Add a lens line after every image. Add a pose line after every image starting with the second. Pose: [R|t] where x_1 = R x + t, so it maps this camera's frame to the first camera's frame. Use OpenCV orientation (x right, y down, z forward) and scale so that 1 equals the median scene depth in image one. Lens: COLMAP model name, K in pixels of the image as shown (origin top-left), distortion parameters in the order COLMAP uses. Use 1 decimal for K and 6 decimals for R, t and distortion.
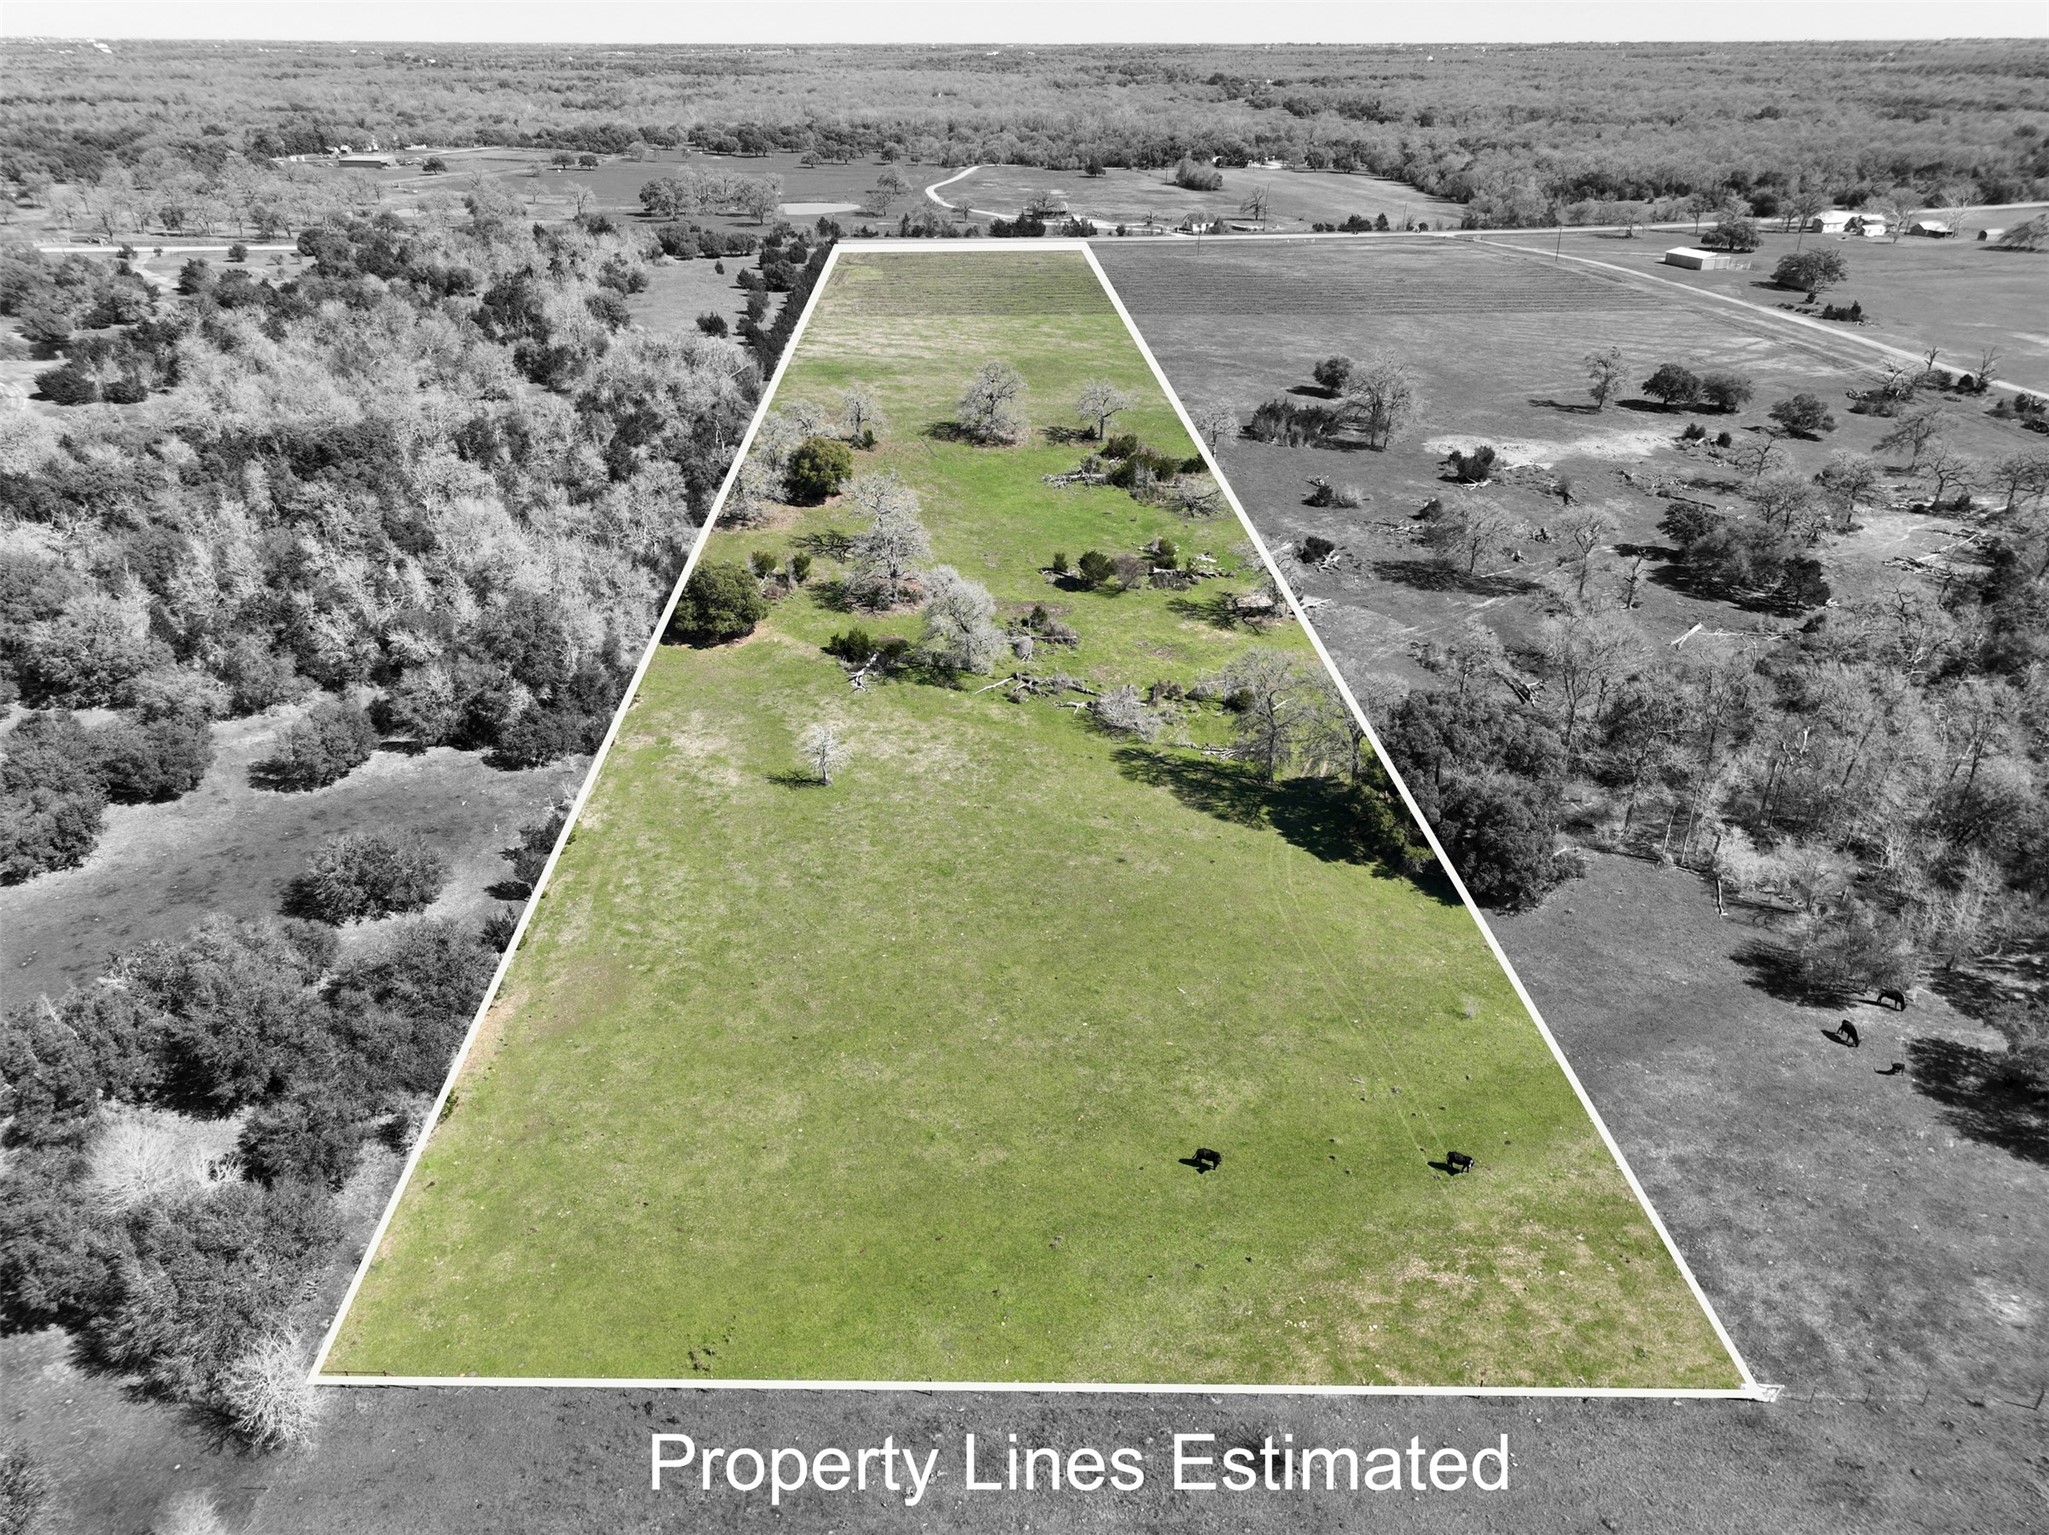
lens RADIAL K [[1440.7, 0, 1024.5], [0, 1440.7, 767.5], [0, 0, 1]] dist [-0.006191, 0.025591]
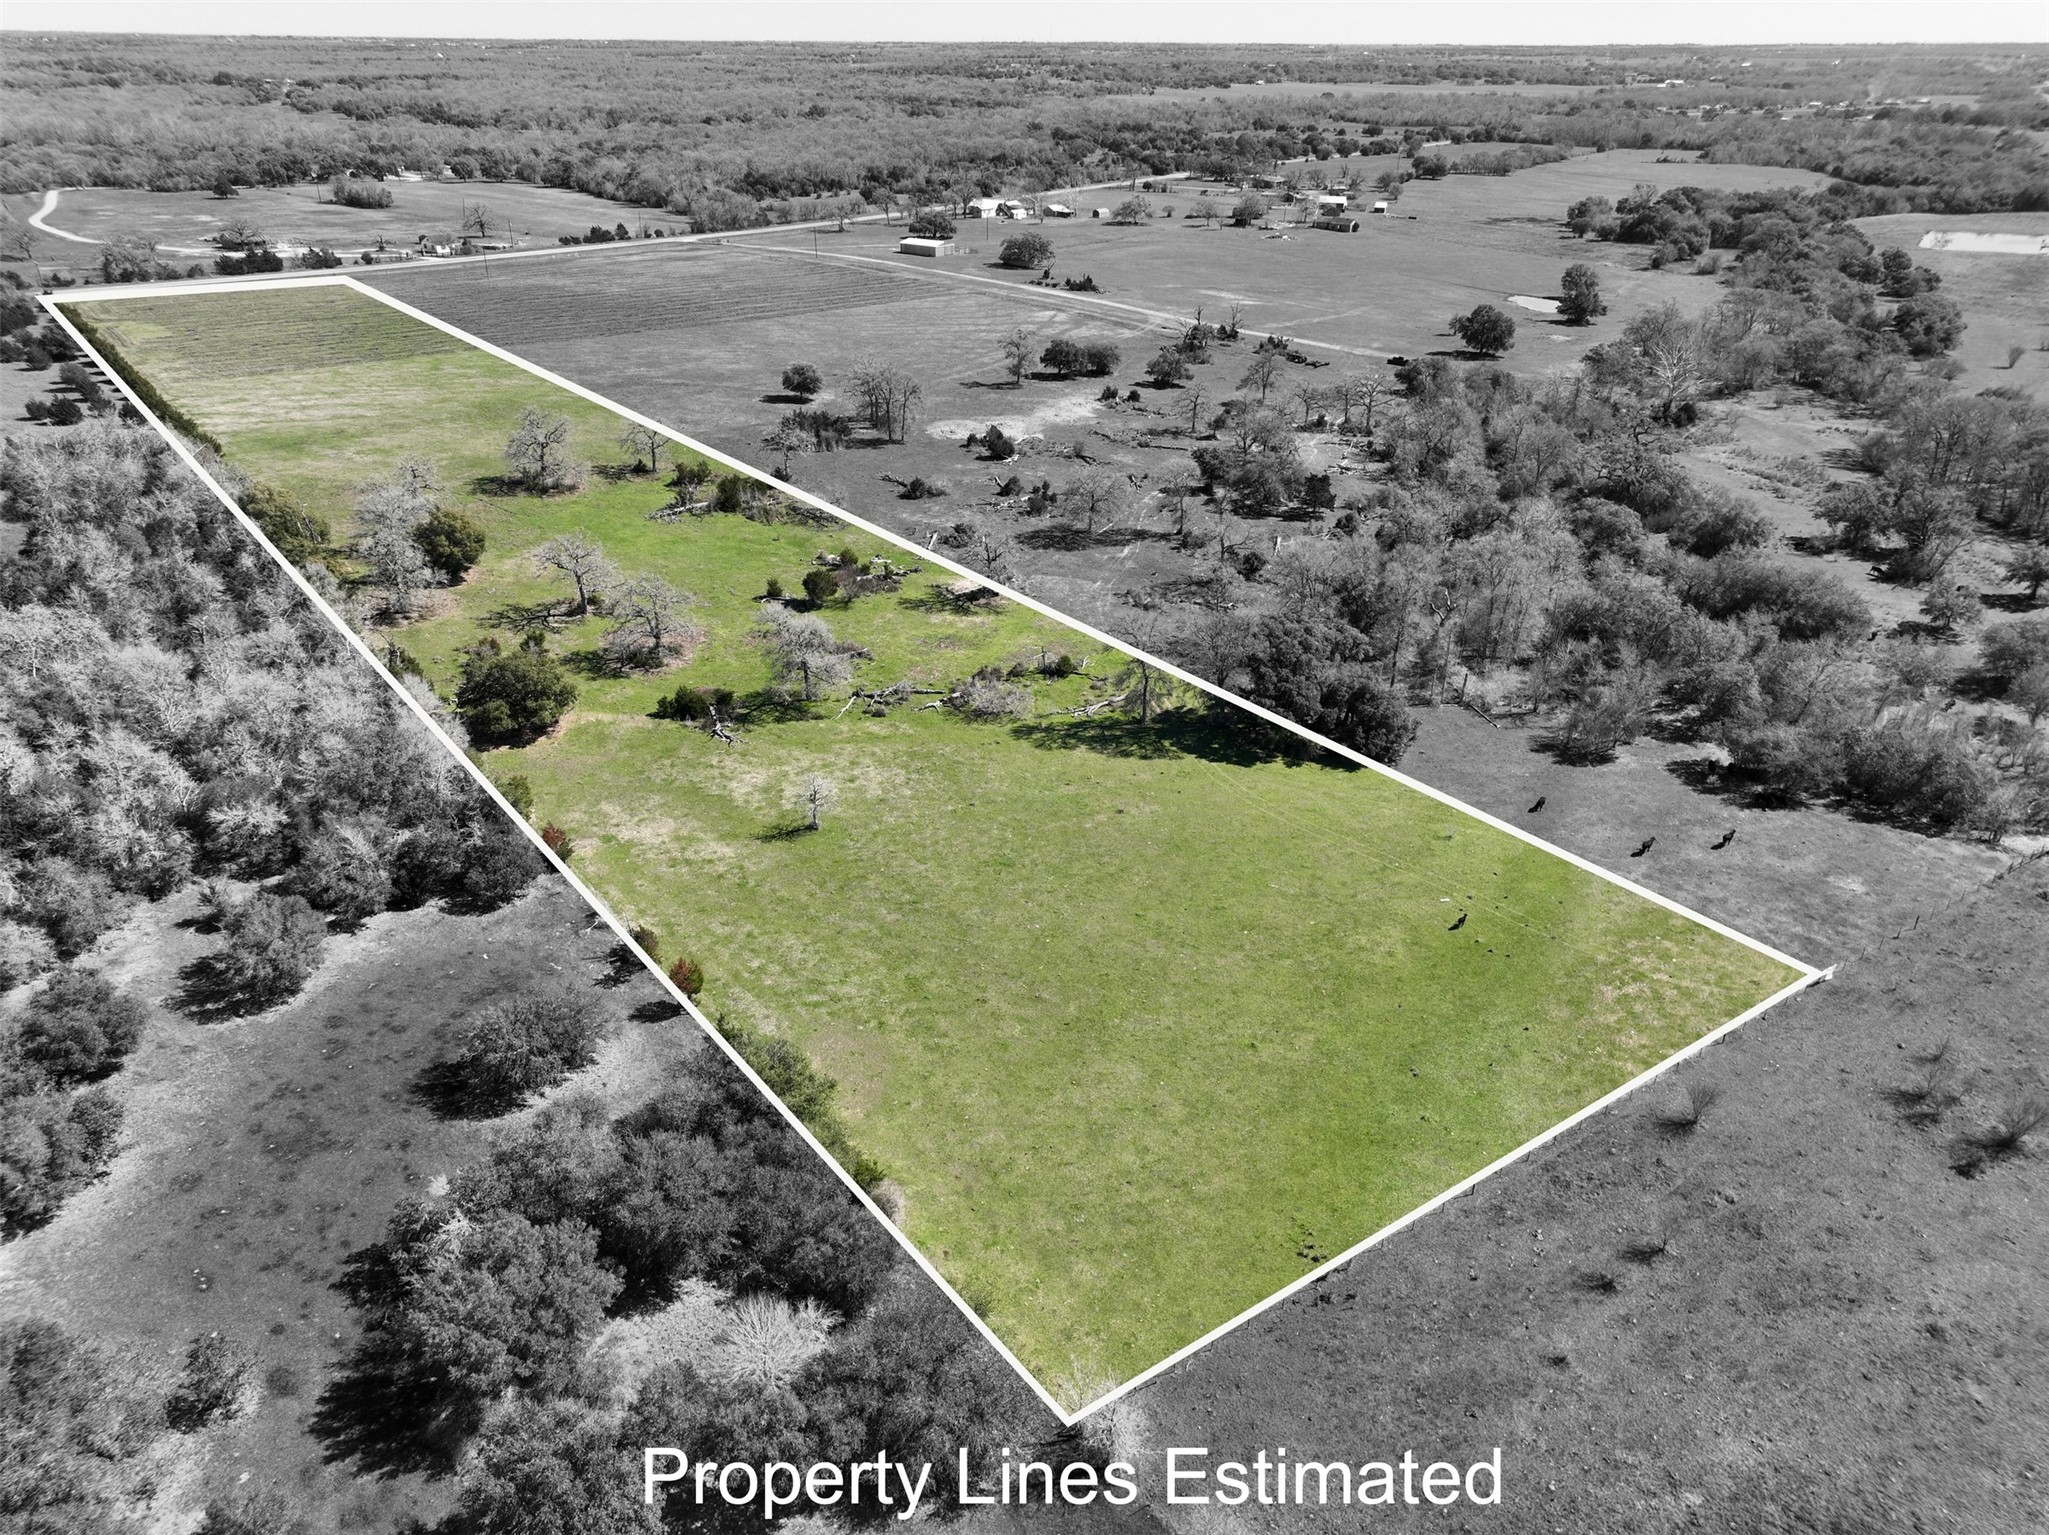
lens RADIAL K [[1440.7, 0, 1024.5], [0, 1440.7, 767.5], [0, 0, 1]] dist [-0.006191, 0.025591]
pose [[0.817919, -0.255149, 0.515663, -0.310103], [0.253912, 0.964360, 0.074420, -0.039709], [-0.516272, 0.070064, 0.853554, 0.030170]]
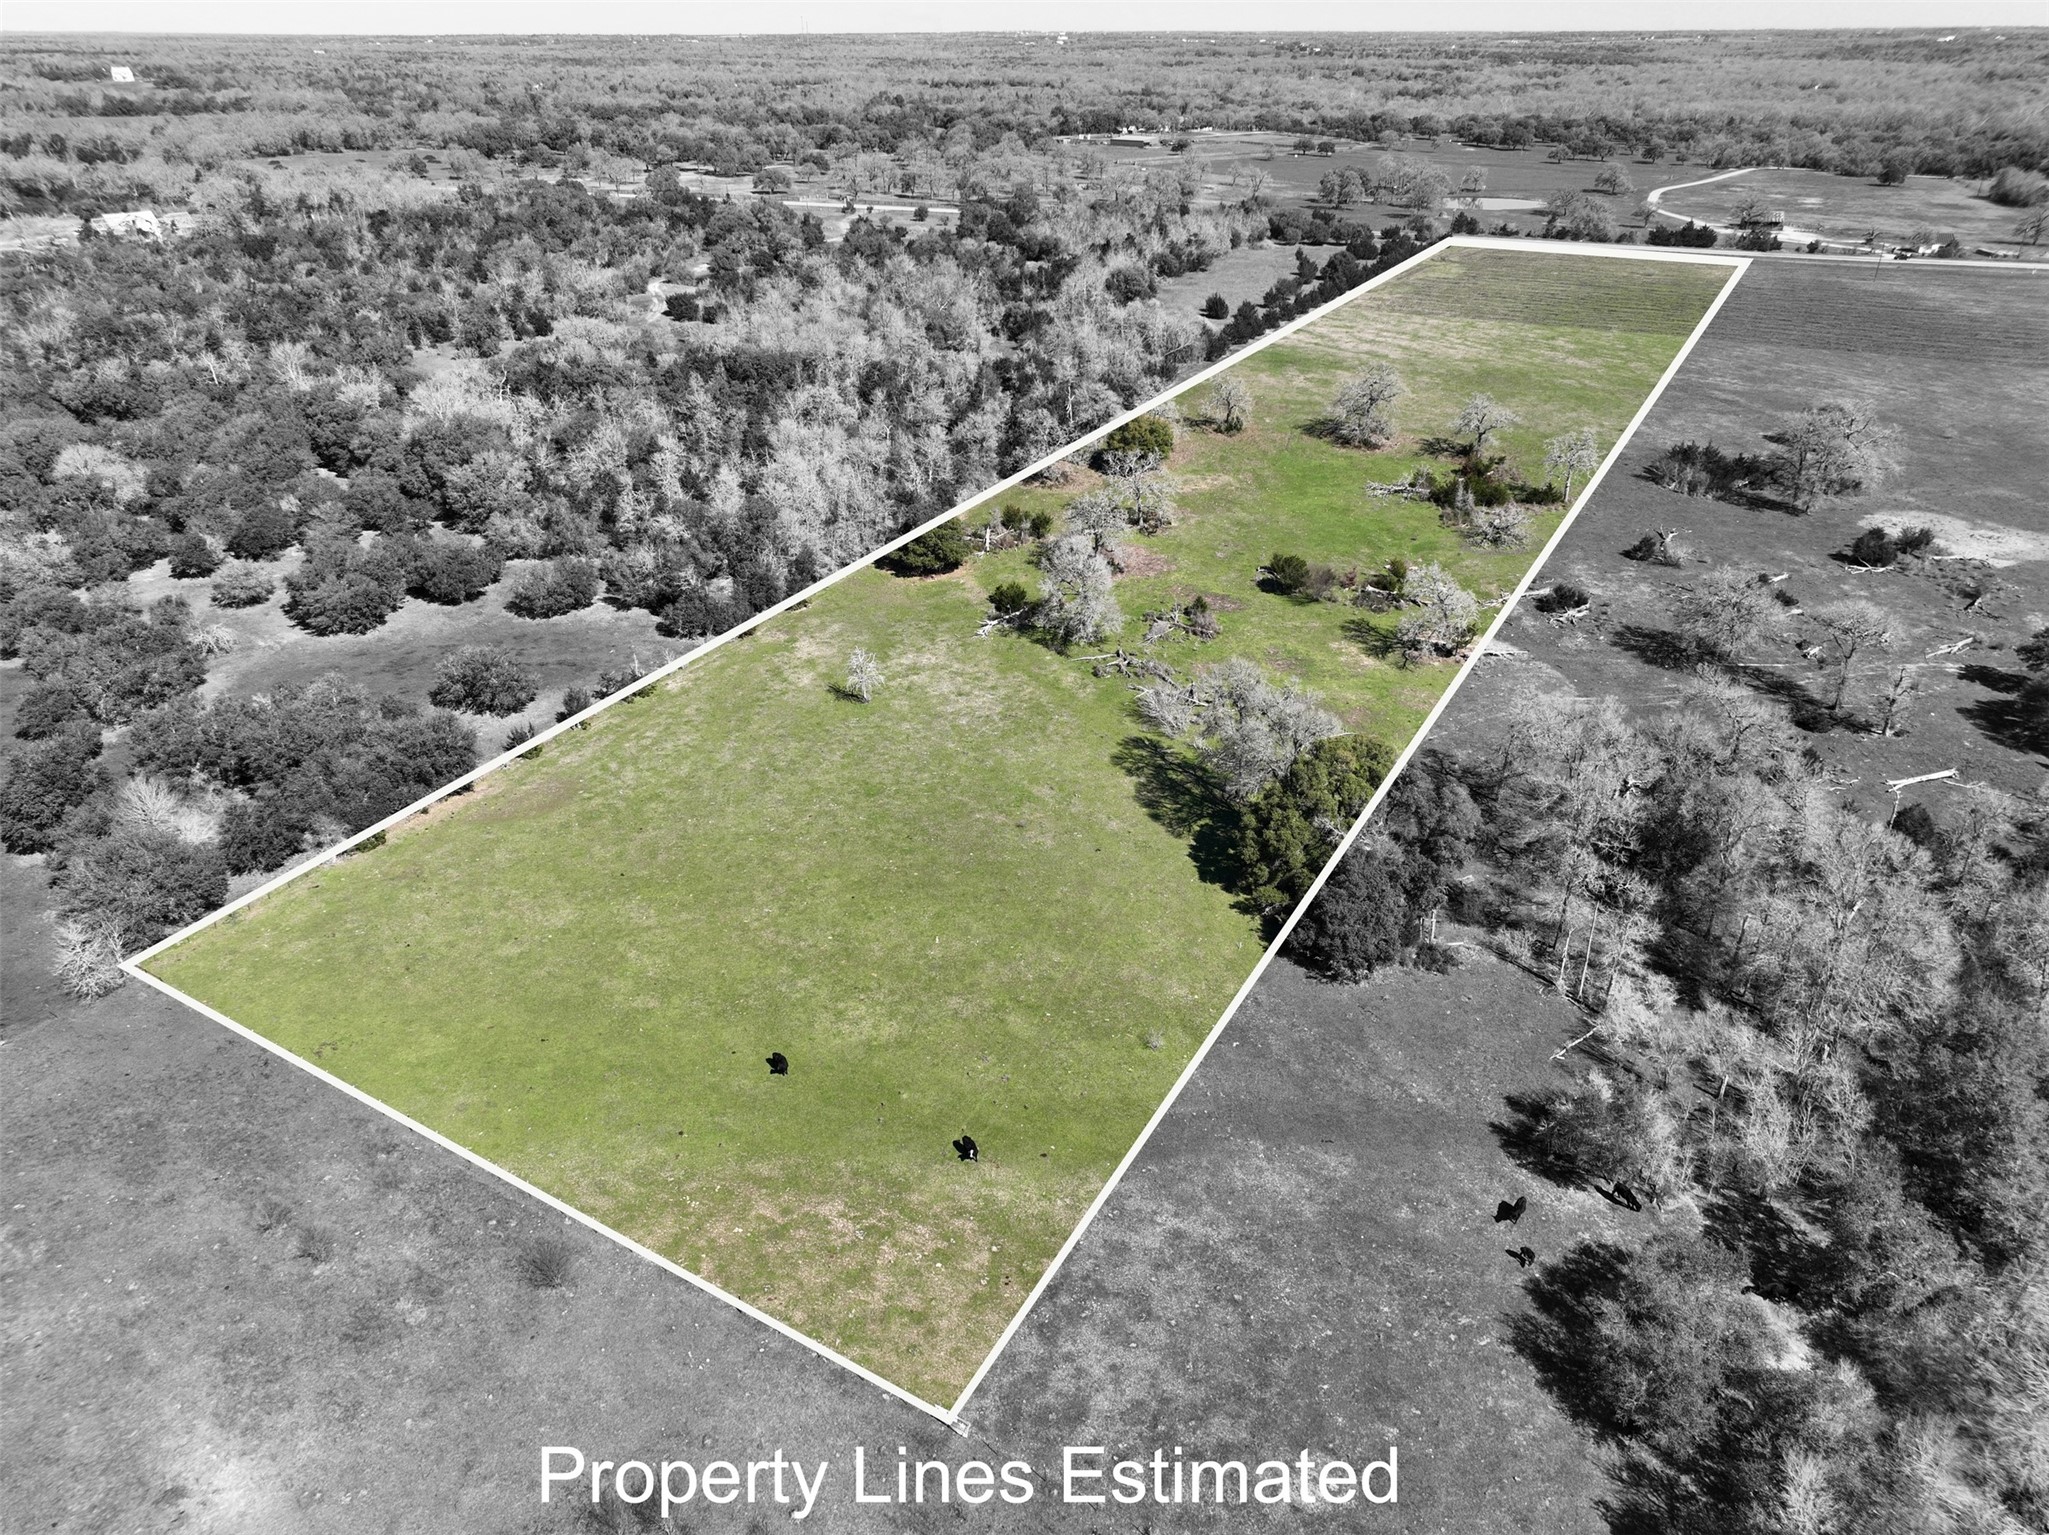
lens RADIAL K [[1440.7, 0, 1024.5], [0, 1440.7, 767.5], [0, 0, 1]] dist [-0.006191, 0.025591]
pose [[0.853592, 0.237035, -0.463892, 0.290996], [-0.234035, 0.970051, 0.065028, -0.023929], [0.465413, 0.053060, 0.883502, 0.042993]]
